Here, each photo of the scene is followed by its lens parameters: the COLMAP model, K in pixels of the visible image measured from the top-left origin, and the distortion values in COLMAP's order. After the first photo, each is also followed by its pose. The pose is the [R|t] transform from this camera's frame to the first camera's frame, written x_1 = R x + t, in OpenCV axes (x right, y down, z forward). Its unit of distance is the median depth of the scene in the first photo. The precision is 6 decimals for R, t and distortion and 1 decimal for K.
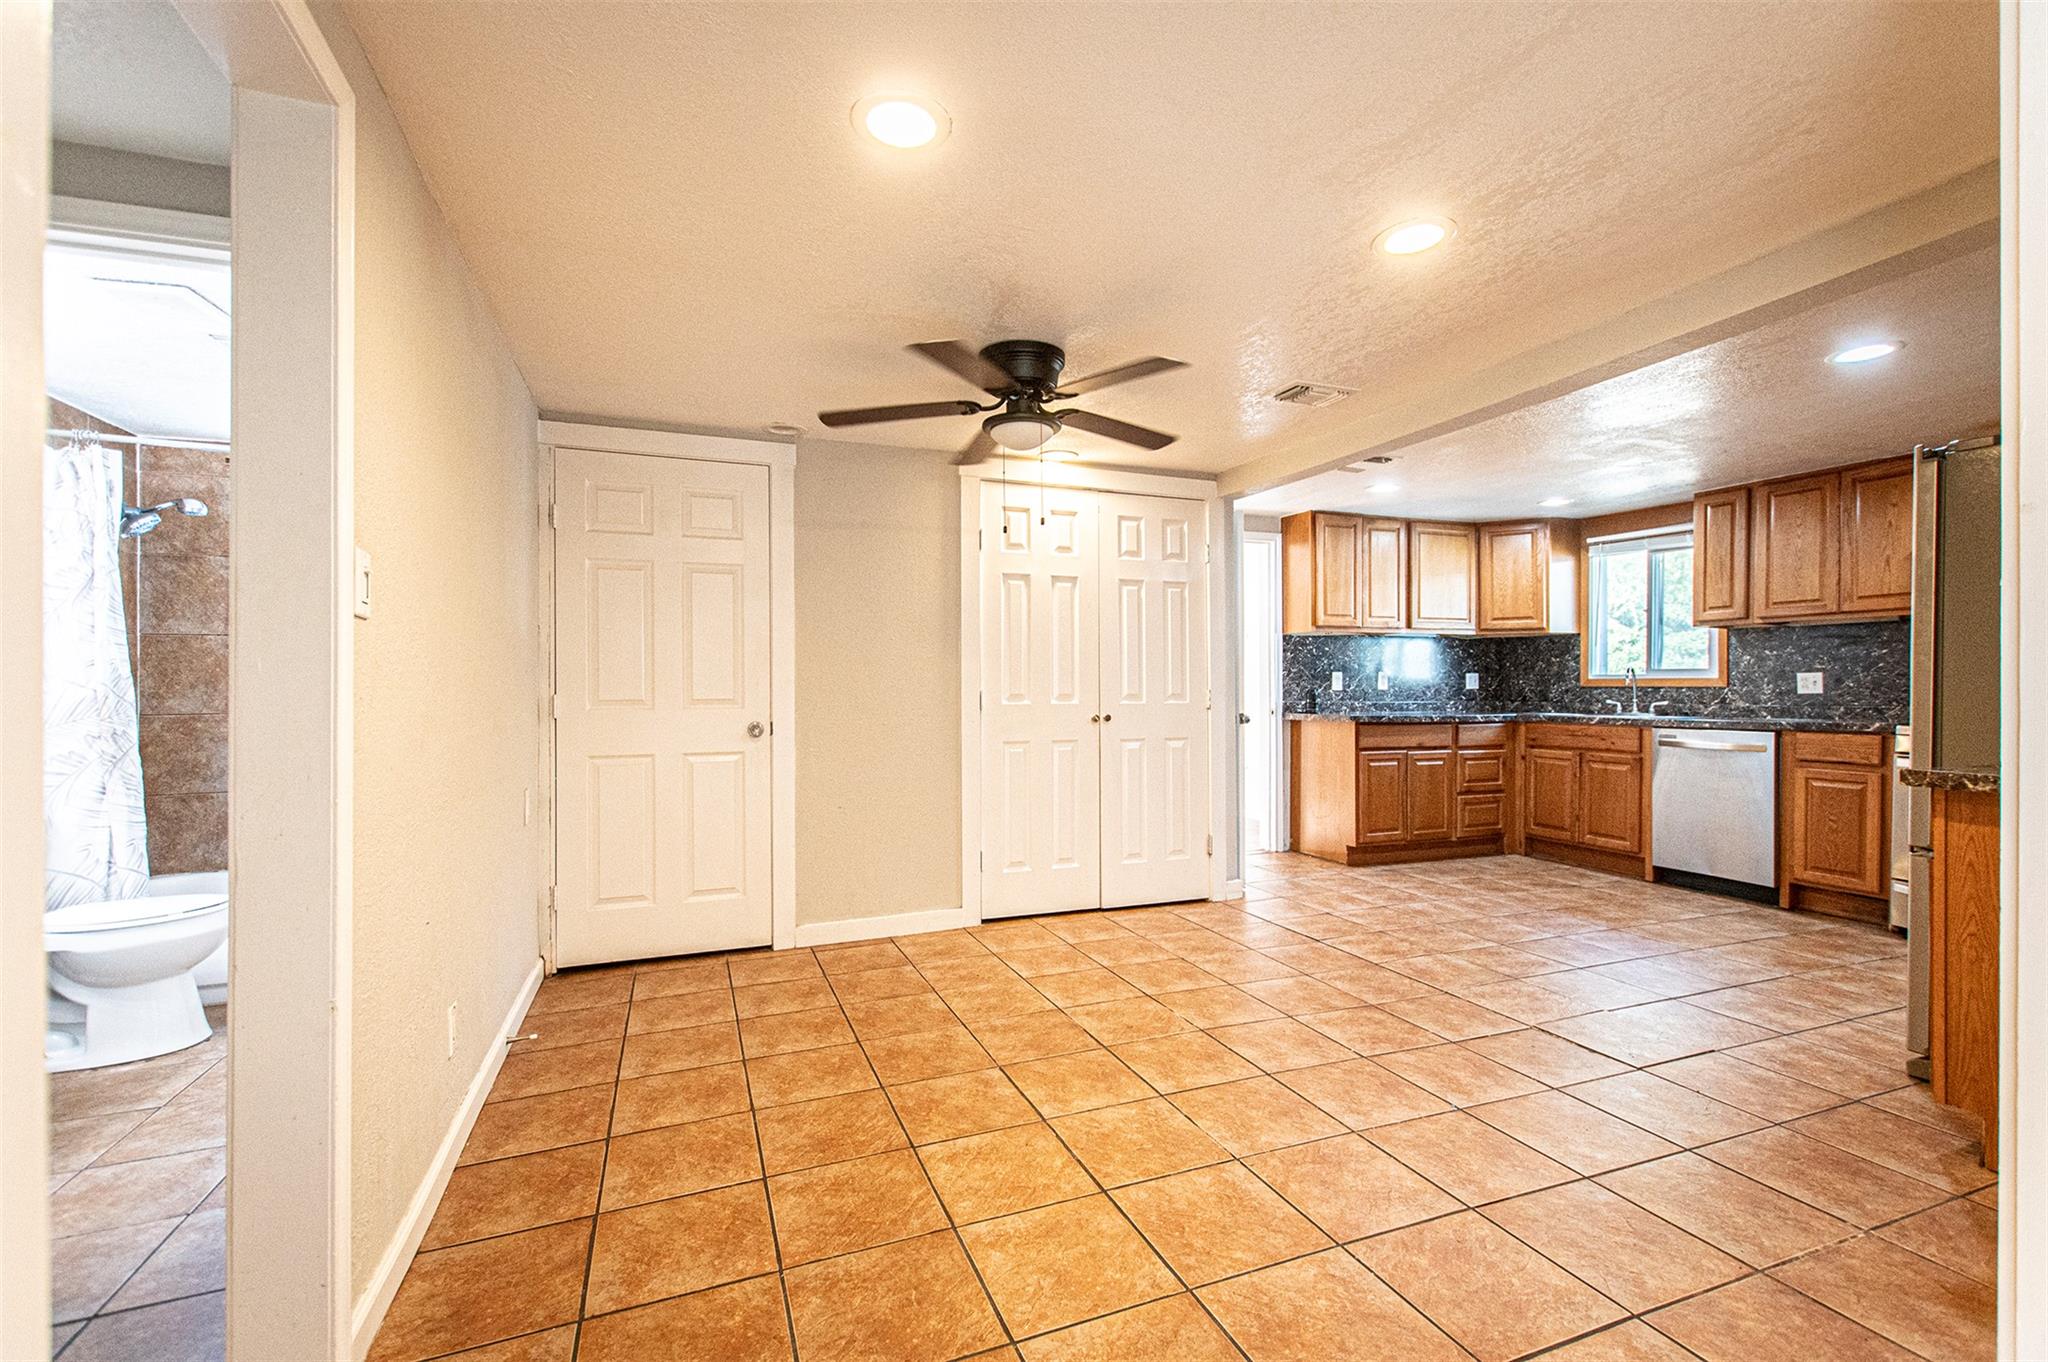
lens RADIAL K [[892.4, 0, 1028.1], [0, 892.4, 688.7], [0, 0, 1]] dist [0.002805, -0.000656]
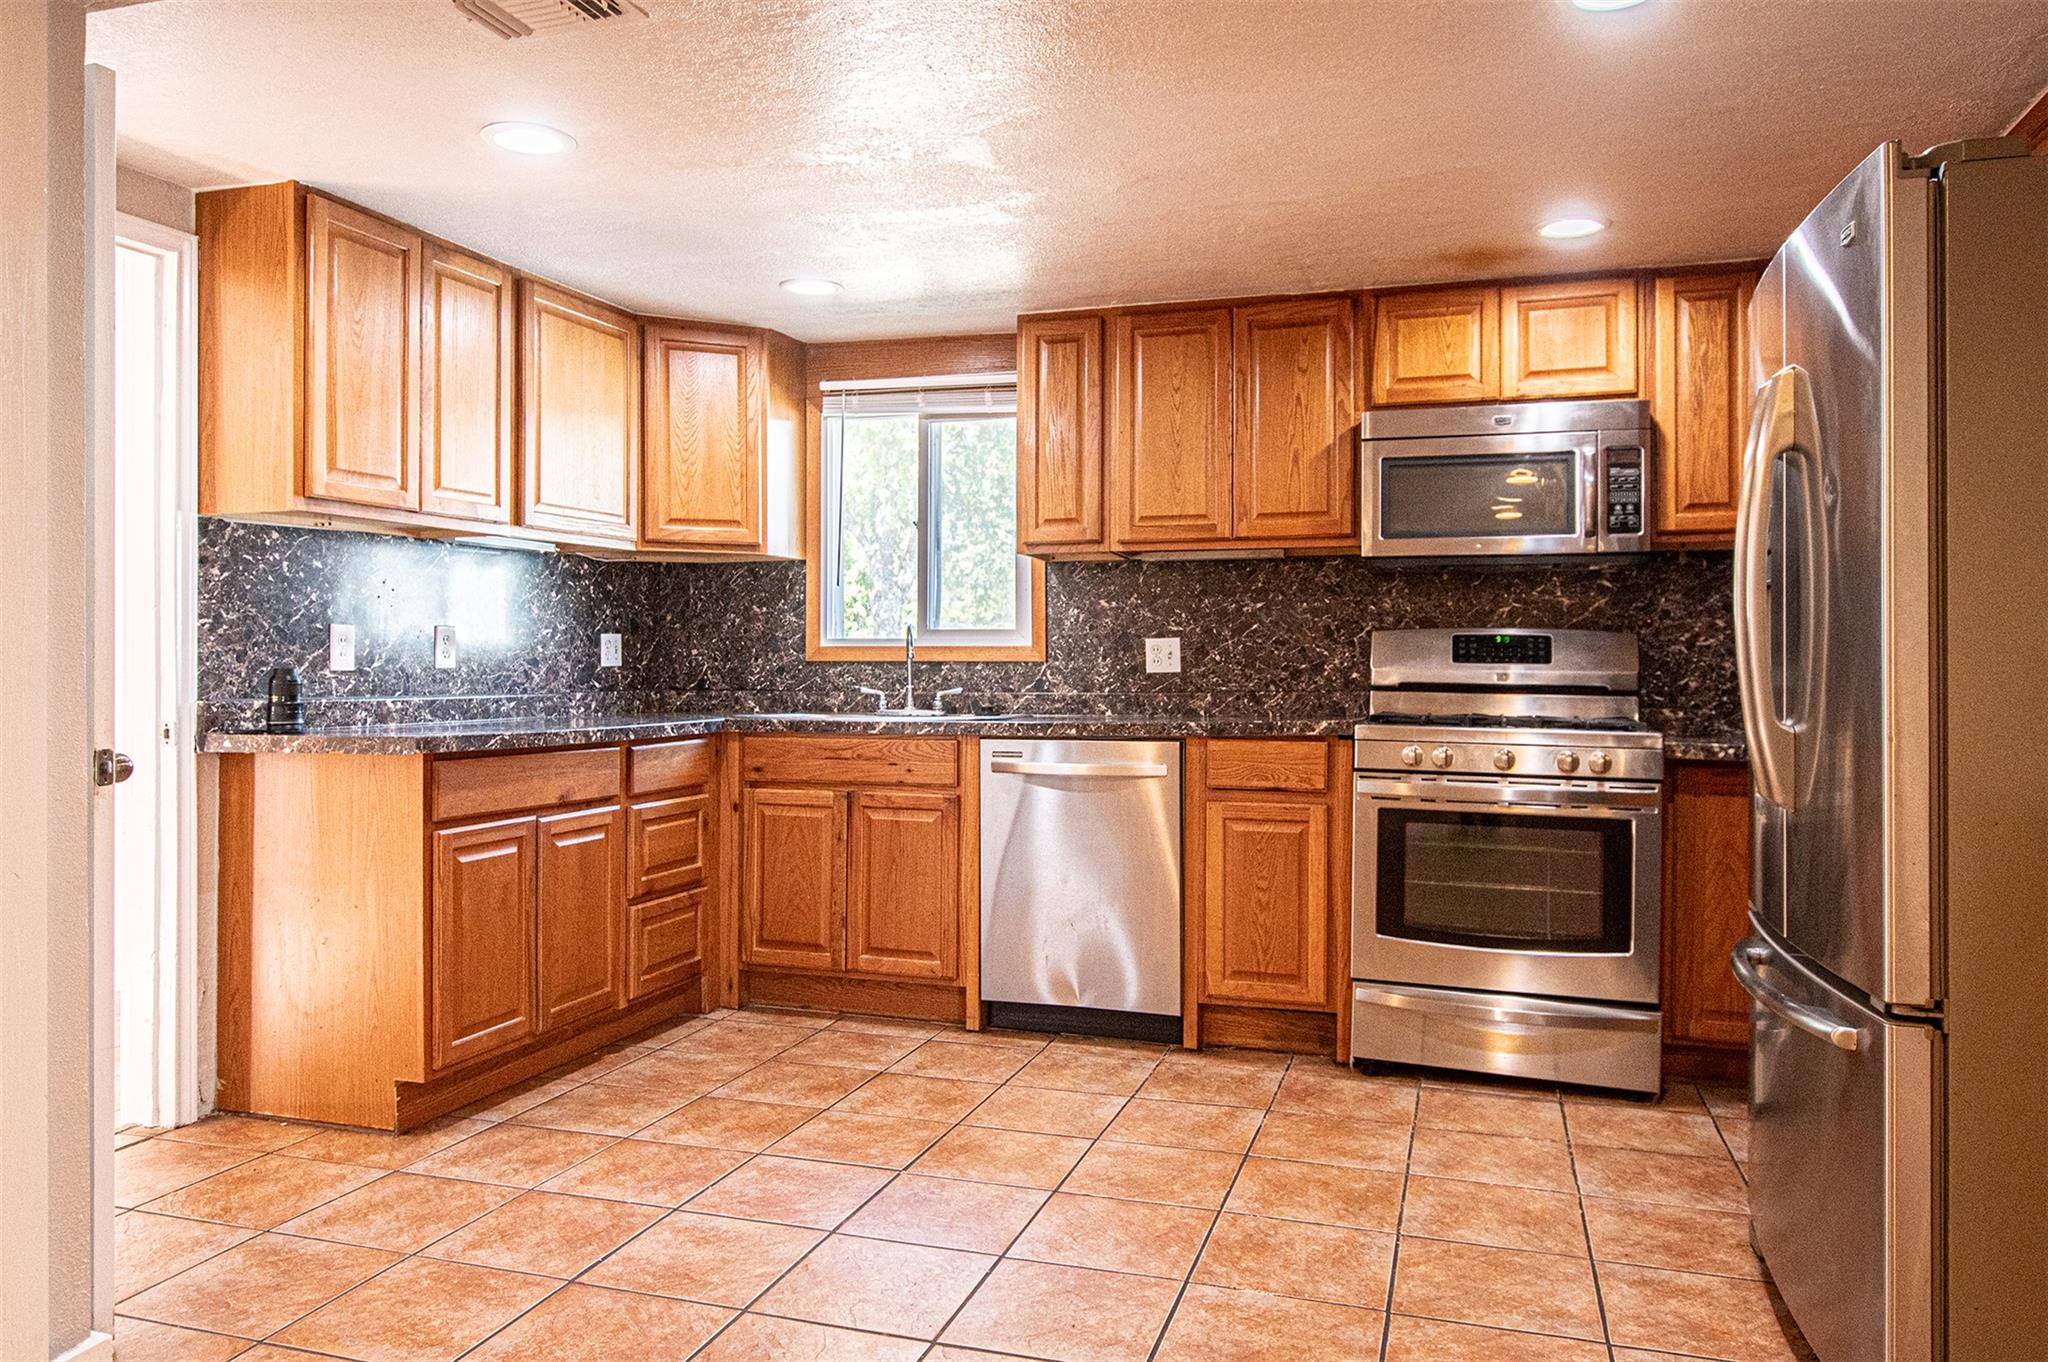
lens RADIAL K [[1418.4, 0, 1016.8], [0, 1418.4, 643.7], [0, 0, 1]] dist [-0.004066, -0.001844]
pose [[0.642619, 0.010118, 0.766119, 0.063465], [0.002041, 0.999887, -0.014917, -0.000013], [-0.766183, 0.011150, 0.642526, 0.404456]]
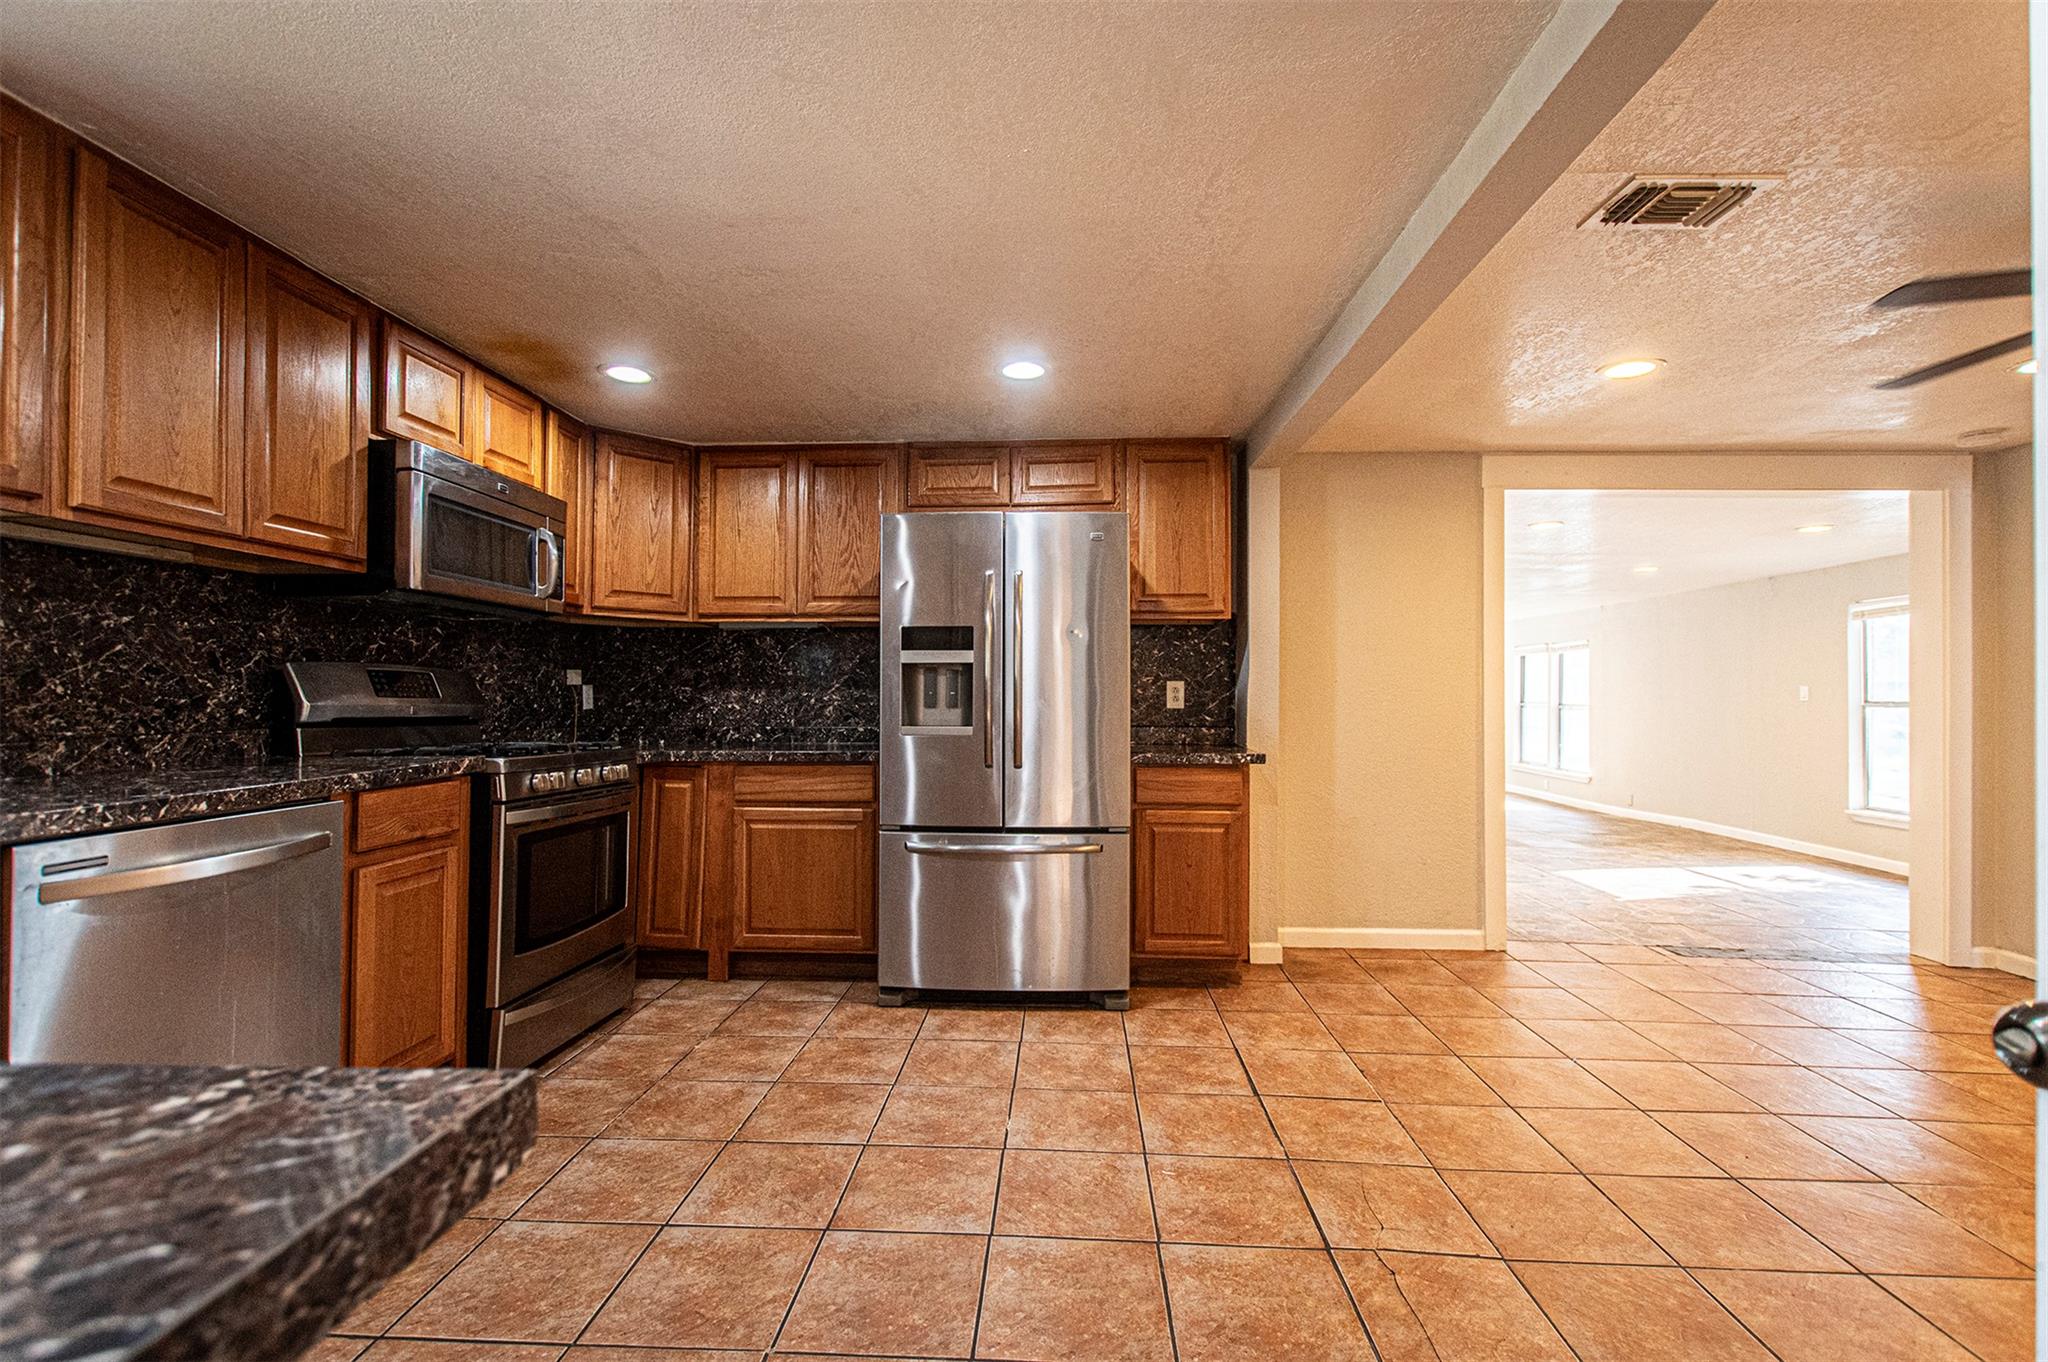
lens RADIAL K [[892.4, 0, 1013.5], [0, 892.4, 681.3], [0, 0, 1]] dist [0.002805, -0.000656]
pose [[-0.908576, -0.001817, 0.417715, 0.280146], [-0.008794, 0.999852, -0.014778, -0.005345], [-0.417626, -0.017100, -0.908458, 1.026513]]
